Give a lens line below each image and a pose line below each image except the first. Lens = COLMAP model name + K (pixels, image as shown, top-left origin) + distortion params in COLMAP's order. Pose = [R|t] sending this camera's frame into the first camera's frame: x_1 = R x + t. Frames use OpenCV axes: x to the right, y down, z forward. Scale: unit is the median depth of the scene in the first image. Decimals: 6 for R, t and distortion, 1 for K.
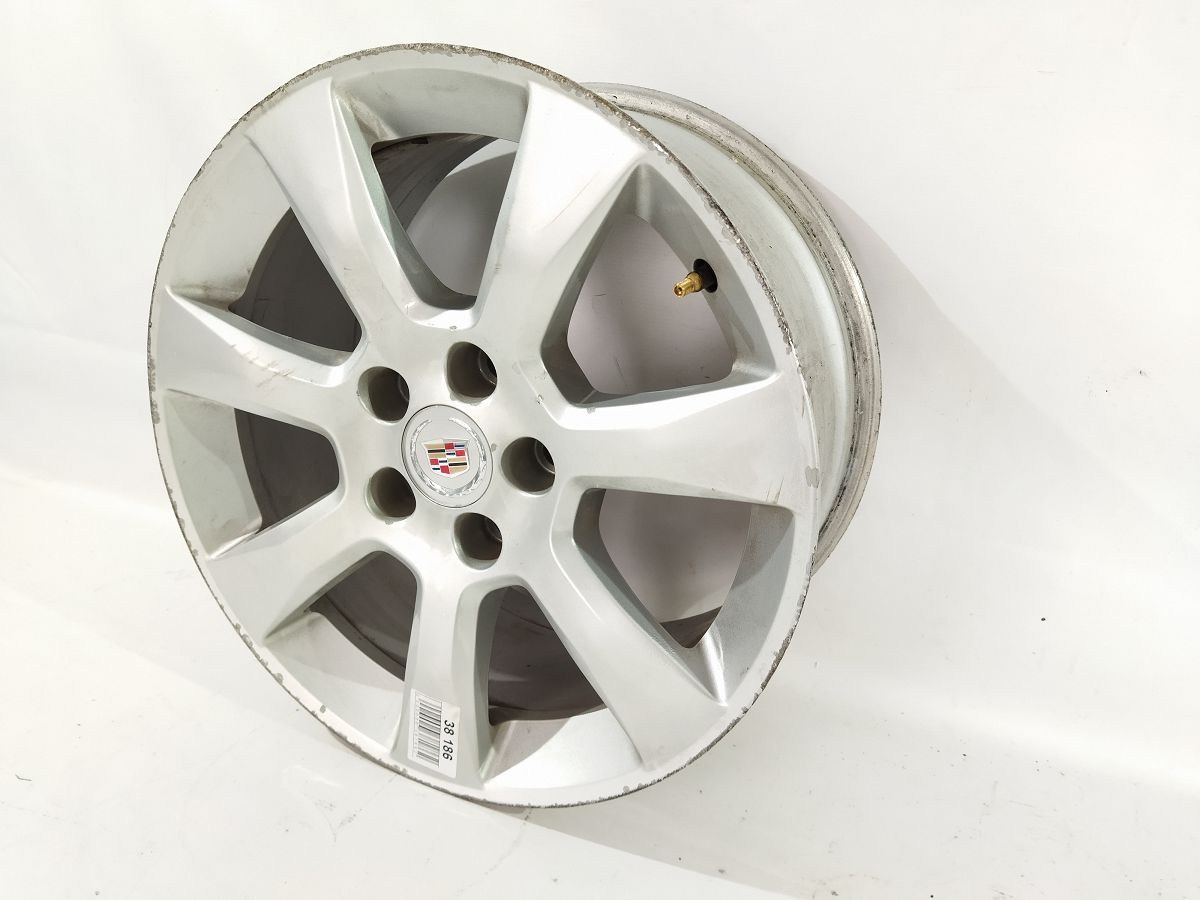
lens RADIAL K [[909.8, 0, 599.5], [0, 909.8, 453.5], [0, 0, 1]] dist [0.069945, -0.083562]
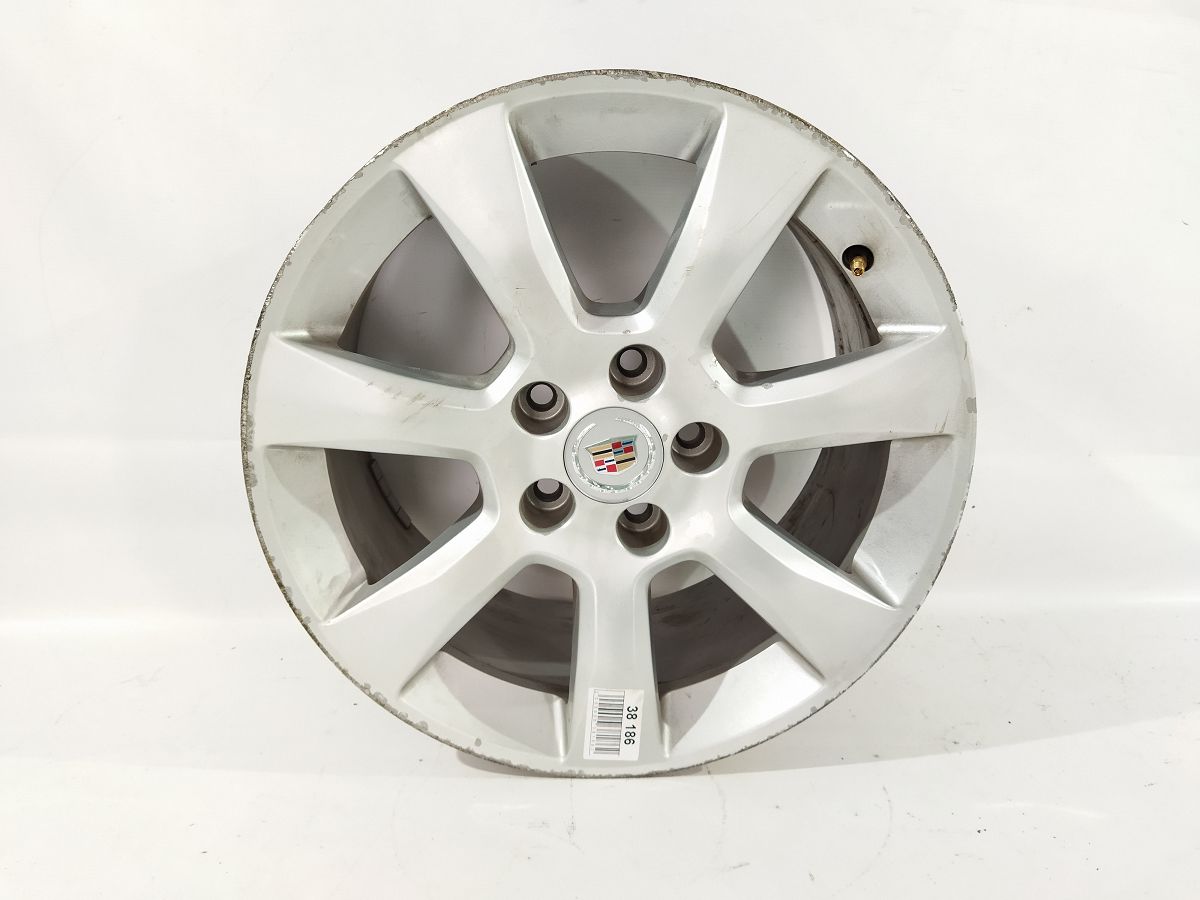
lens RADIAL K [[909.8, 0, 602.8], [0, 909.8, 450.0], [0, 0, 1]] dist [0.069945, -0.083562]
pose [[0.884779, -0.175303, 0.431782, -0.634998], [0.182081, 0.982941, 0.025963, -0.033053], [-0.428967, 0.055648, 0.901604, 0.054030]]
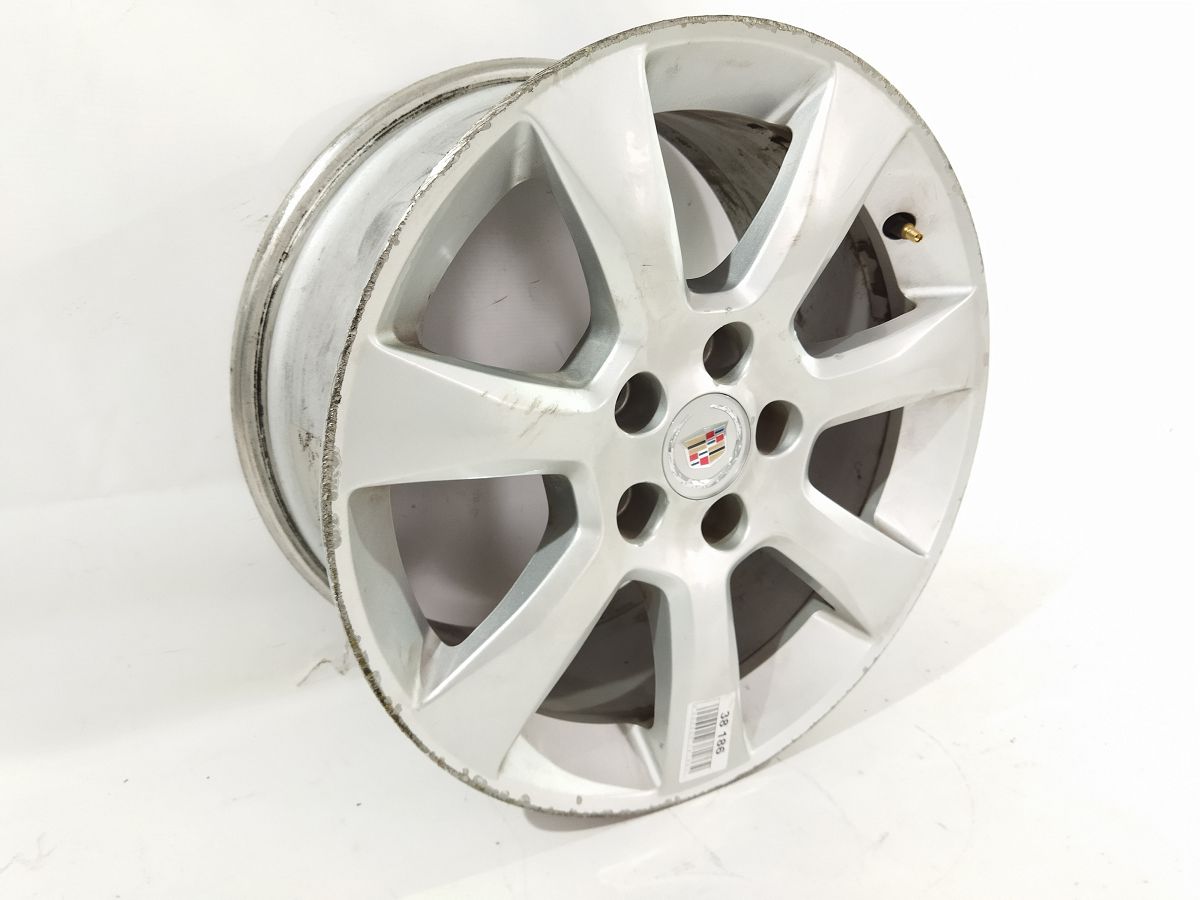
lens RADIAL K [[909.8, 0, 606.3], [0, 909.8, 443.3], [0, 0, 1]] dist [0.069945, -0.083562]
pose [[0.559988, -0.273864, 0.781928, -0.982960], [0.263919, 0.953587, 0.144977, -0.168329], [-0.785341, 0.125180, 0.606276, 0.500350]]
